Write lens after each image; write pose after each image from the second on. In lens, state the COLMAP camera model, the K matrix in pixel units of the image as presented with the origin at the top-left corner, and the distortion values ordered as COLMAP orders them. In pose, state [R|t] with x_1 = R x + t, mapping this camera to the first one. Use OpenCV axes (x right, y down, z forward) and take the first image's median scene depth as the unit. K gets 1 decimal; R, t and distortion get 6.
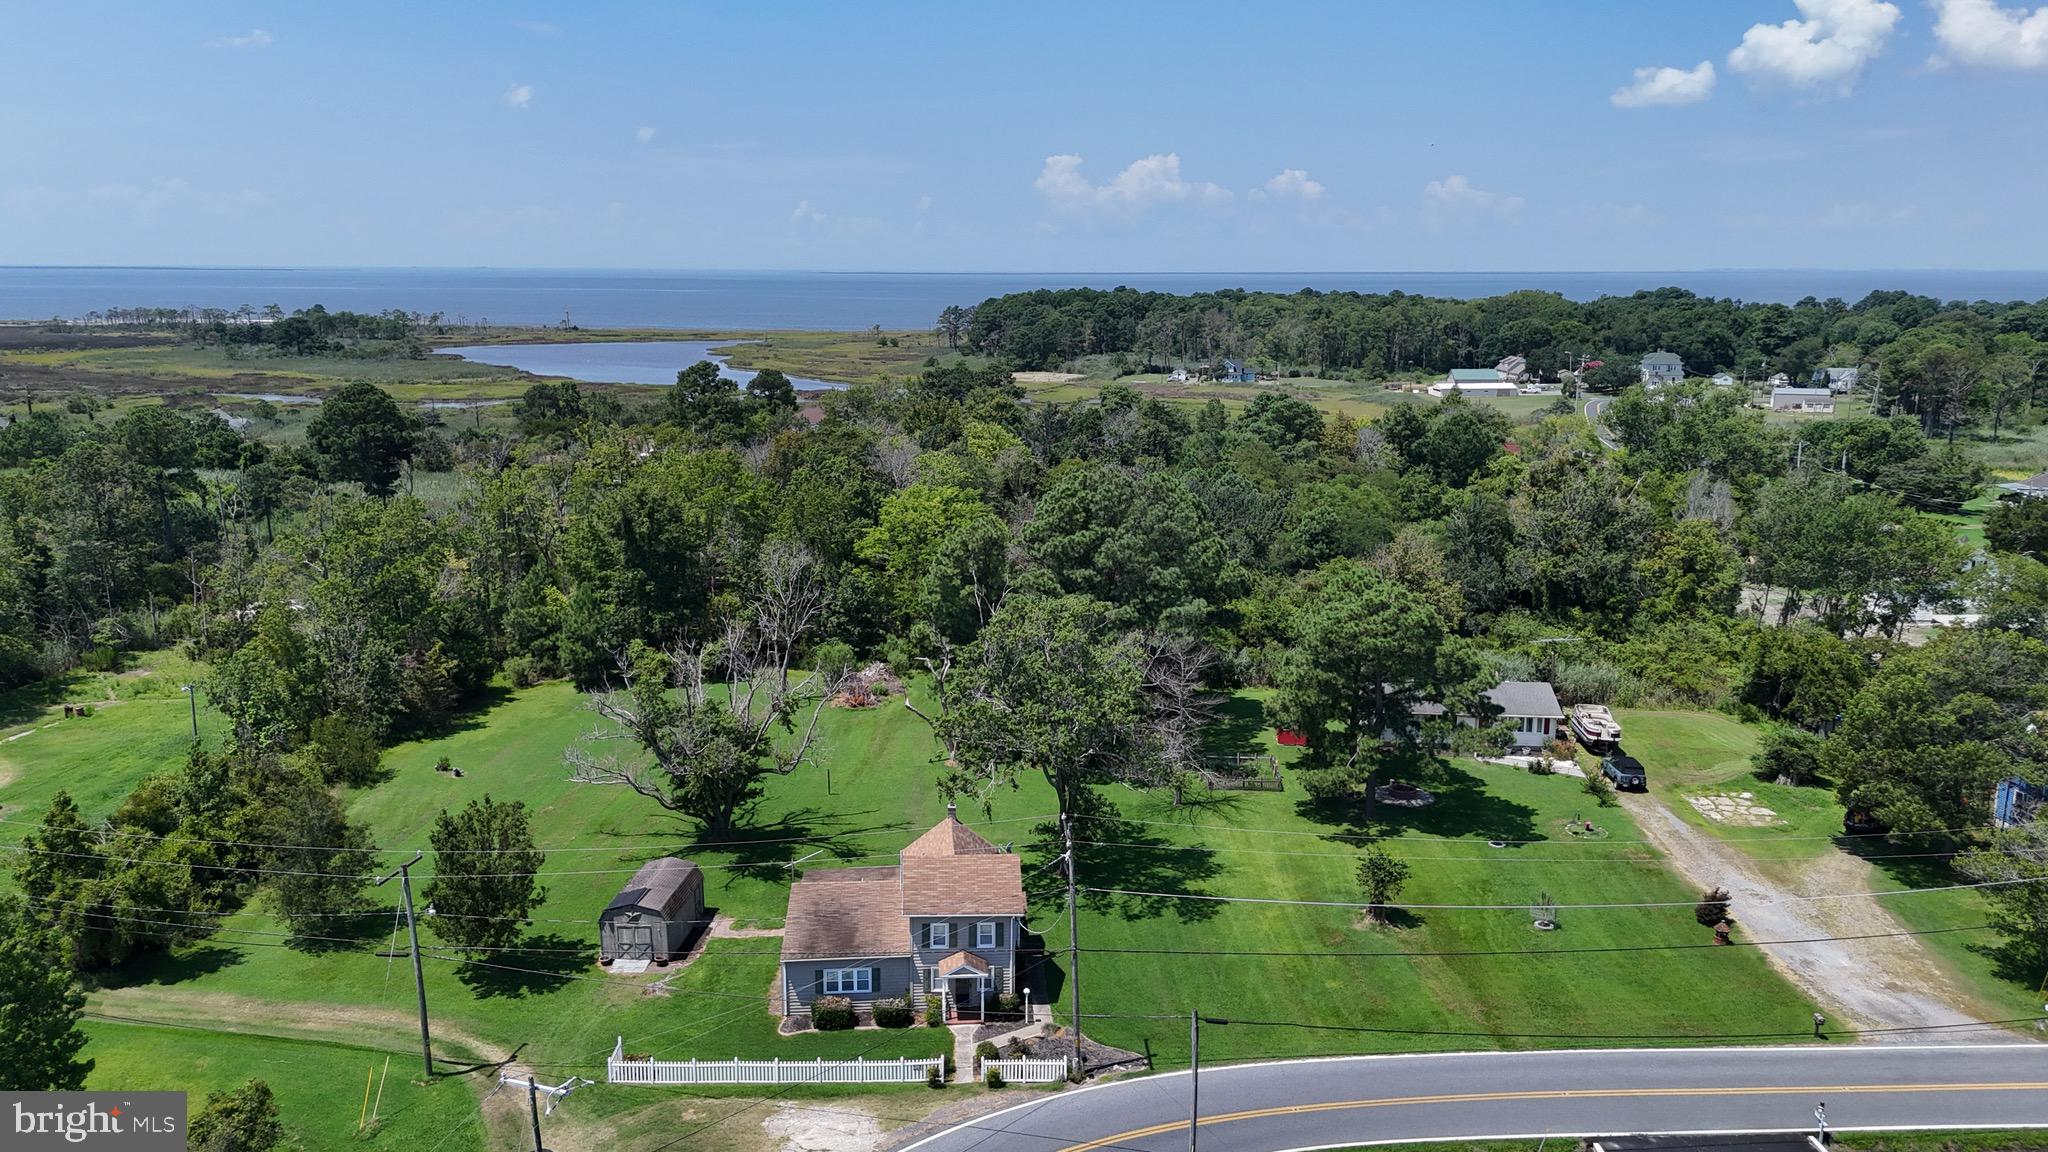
lens RADIAL K [[1508.5, 0, 1024.0], [0, 1508.5, 576.0], [0, 0, 1]] dist [0.057312, -0.062064]
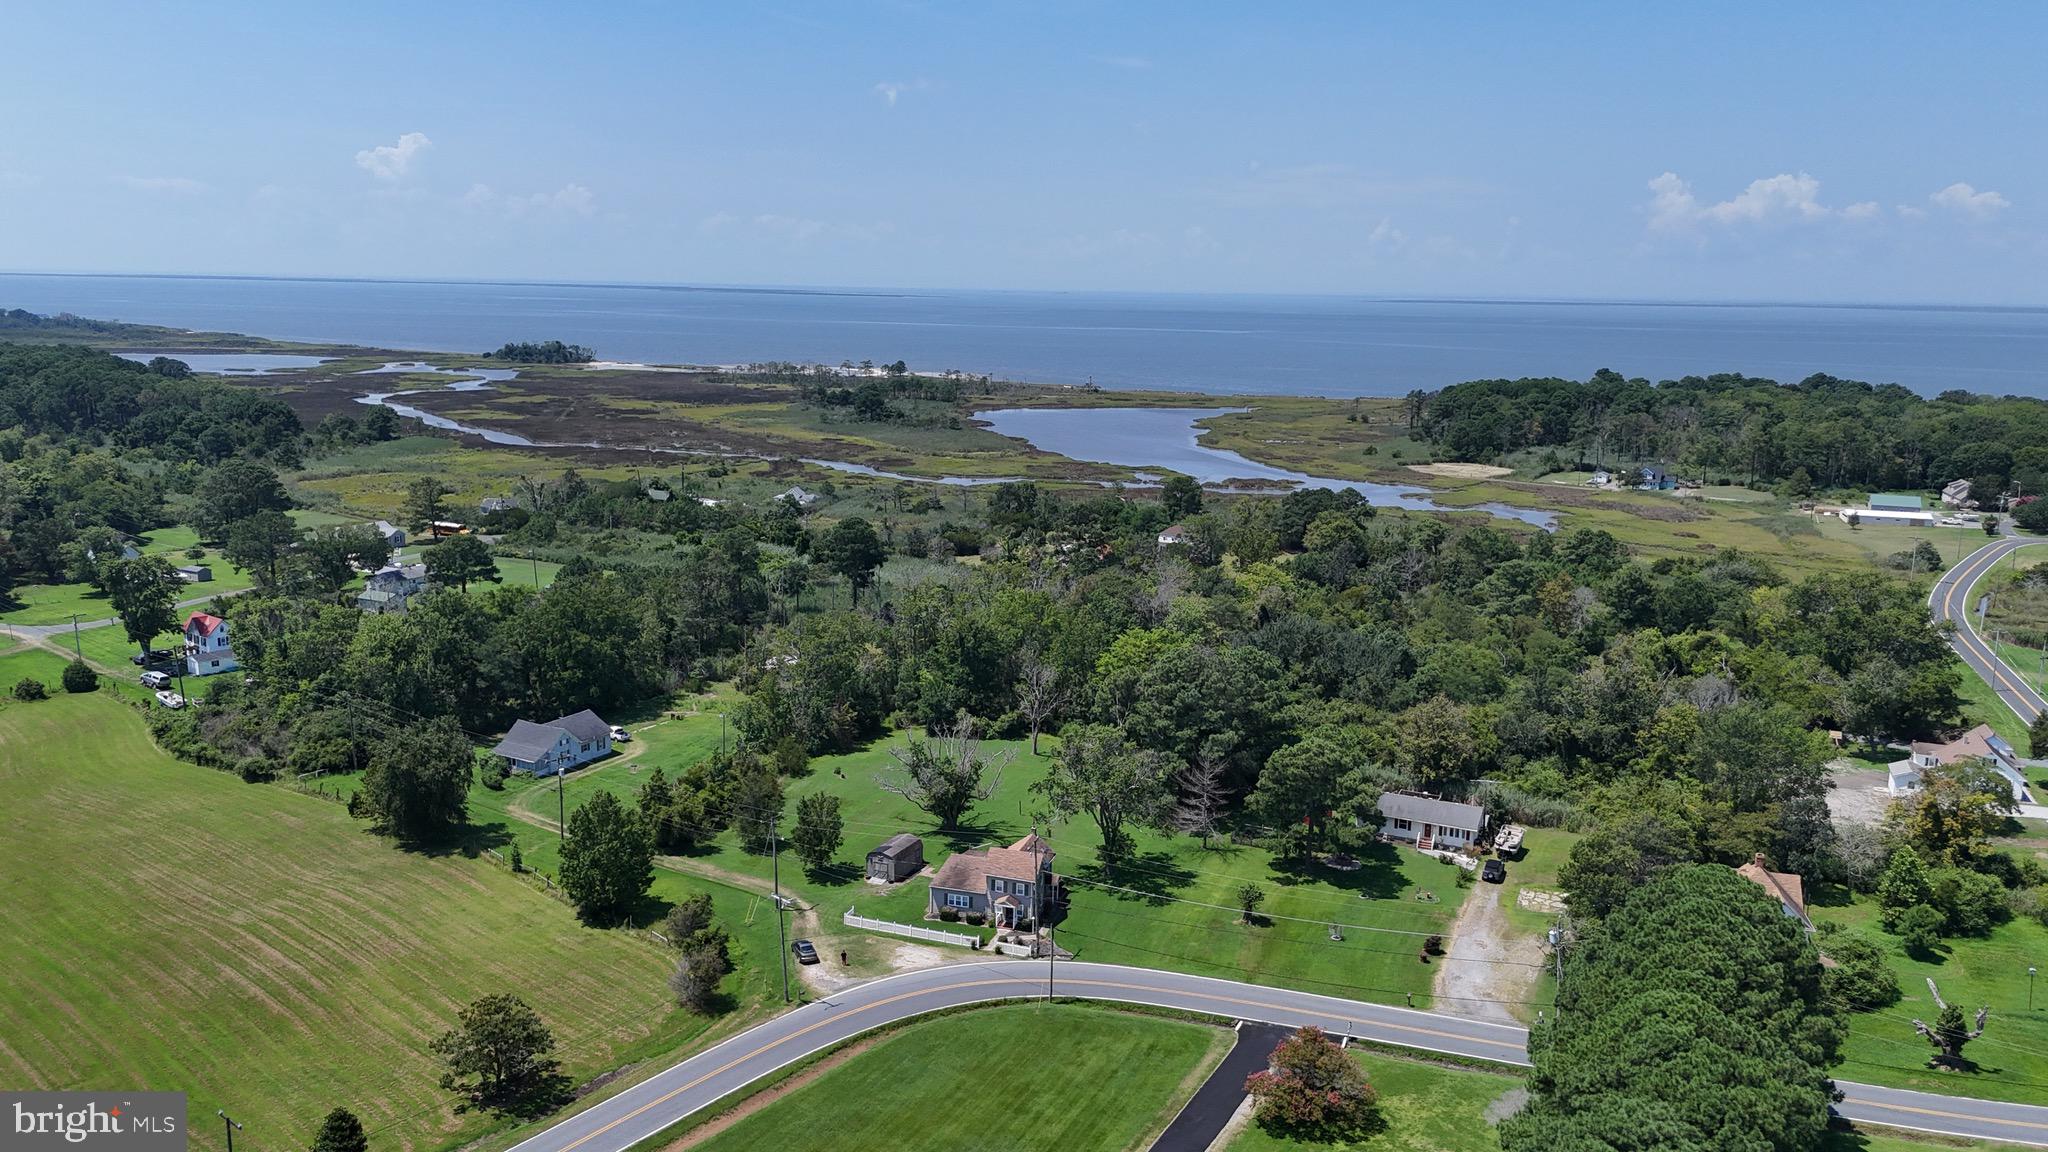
lens RADIAL K [[1499.3, 0, 1024.0], [0, 1499.3, 576.0], [0, 0, 1]] dist [0.078251, -0.075794]
pose [[0.934472, 0.080620, -0.346789, 0.432233], [-0.085622, 0.996327, 0.000901, -0.129271], [0.345588, 0.028850, 0.937943, -0.630161]]
